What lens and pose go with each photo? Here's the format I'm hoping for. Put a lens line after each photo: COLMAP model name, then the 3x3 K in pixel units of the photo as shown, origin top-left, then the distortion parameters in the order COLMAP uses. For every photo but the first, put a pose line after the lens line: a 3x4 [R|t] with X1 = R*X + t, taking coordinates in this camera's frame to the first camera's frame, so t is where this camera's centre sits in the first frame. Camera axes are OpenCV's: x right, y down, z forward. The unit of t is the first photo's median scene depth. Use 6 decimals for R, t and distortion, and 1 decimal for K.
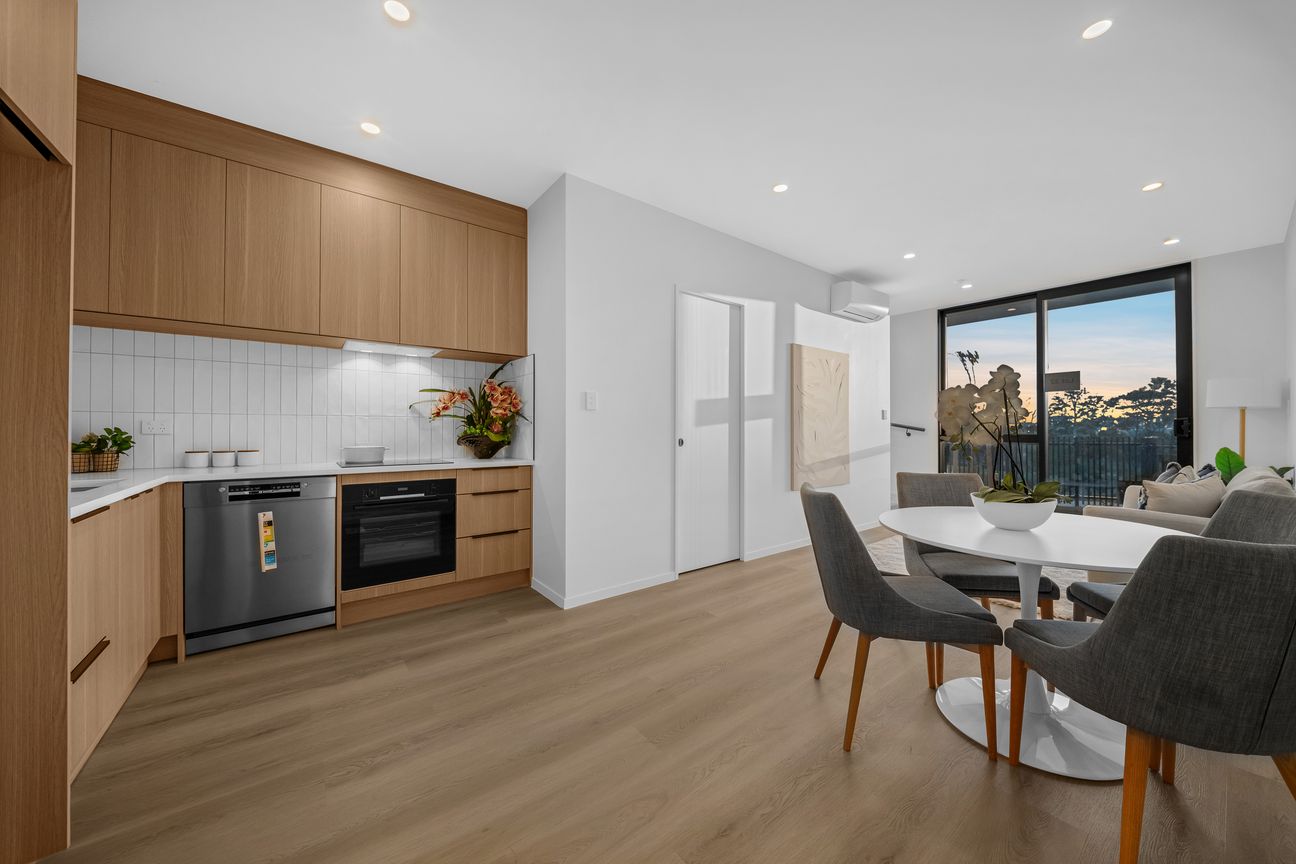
lens RADIAL K [[458.9, 0, 657.7], [0, 458.9, 432.5], [0, 0, 1]] dist [0.011802, -0.000224]
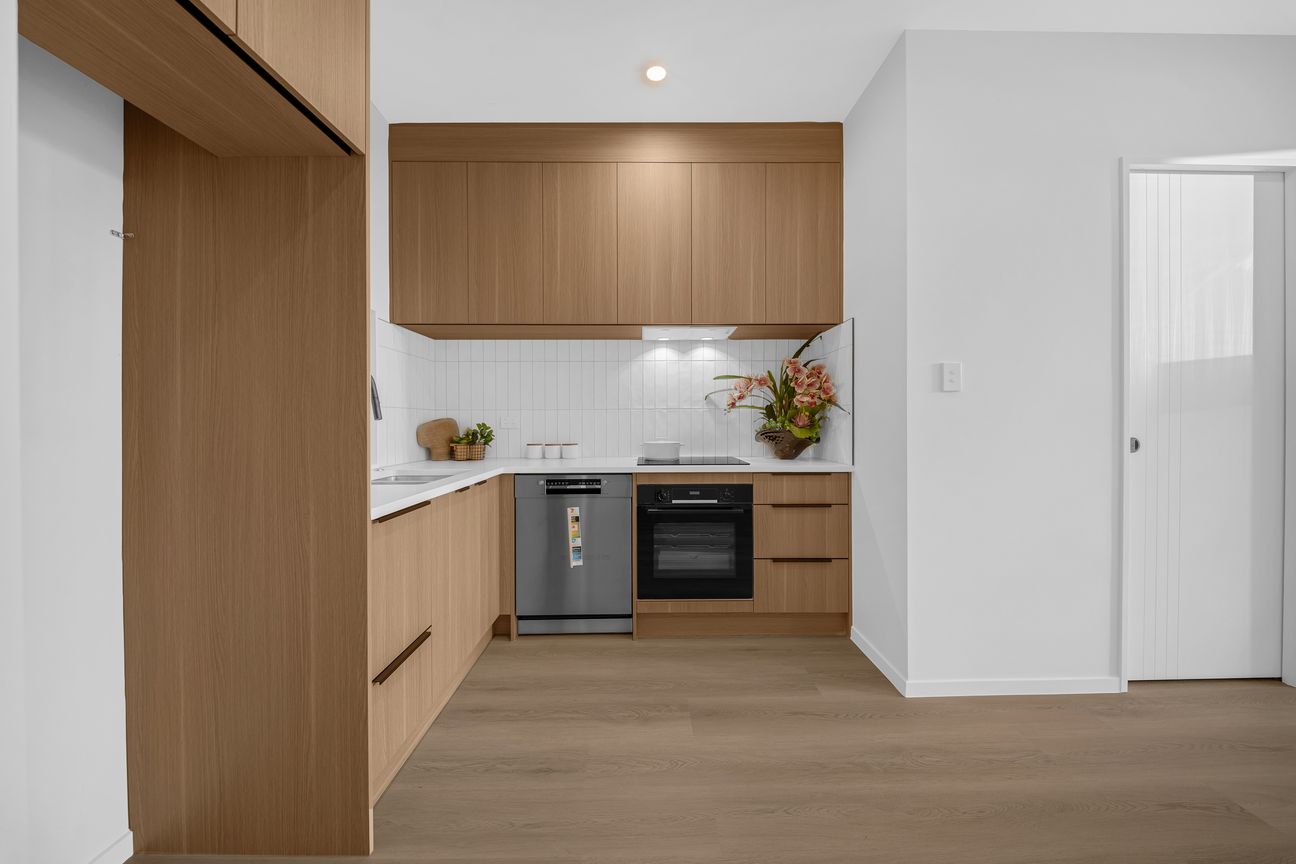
lens RADIAL K [[468.7, 0, 646.7], [0, 468.7, 420.4], [0, 0, 1]] dist [-0.009452, -0.000103]
pose [[0.793727, -0.006720, -0.608237, -0.086105], [0.002217, 0.999964, -0.008156, -0.004989], [0.608270, 0.005125, 0.793714, 0.235070]]
